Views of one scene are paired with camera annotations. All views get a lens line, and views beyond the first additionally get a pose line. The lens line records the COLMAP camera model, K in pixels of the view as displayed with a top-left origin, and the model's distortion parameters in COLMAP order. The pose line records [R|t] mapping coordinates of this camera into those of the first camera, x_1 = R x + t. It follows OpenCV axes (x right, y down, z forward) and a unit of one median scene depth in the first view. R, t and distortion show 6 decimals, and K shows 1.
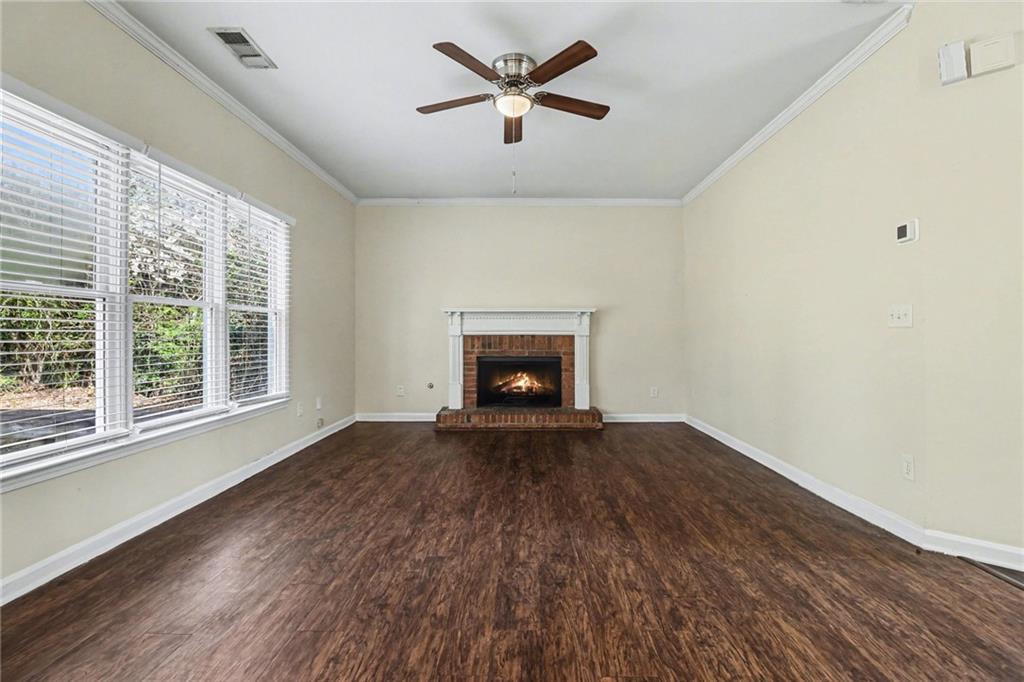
lens RADIAL K [[480.4, 0, 508.2], [0, 480.4, 338.0], [0, 0, 1]] dist [-0.014521, -0.002753]
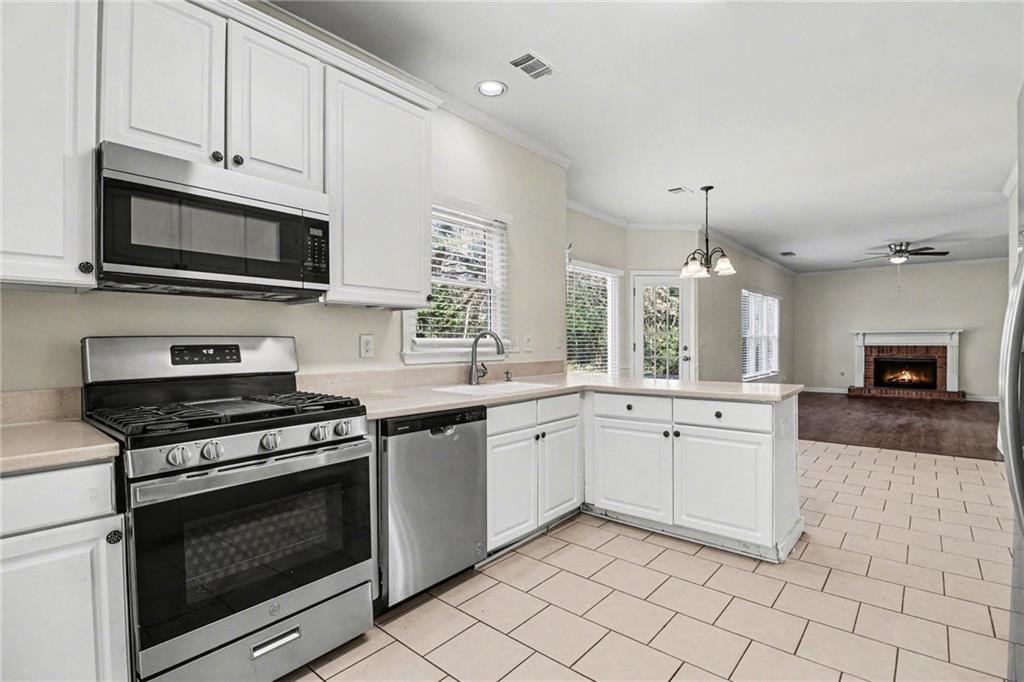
lens RADIAL K [[480.4, 0, 514.7], [0, 480.4, 341.8], [0, 0, 1]] dist [-0.014521, -0.002753]
pose [[0.775251, -0.000368, -0.631653, 0.016383], [-0.001323, 0.999997, -0.002206, -0.015507], [0.631652, 0.002546, 0.775248, -1.202399]]
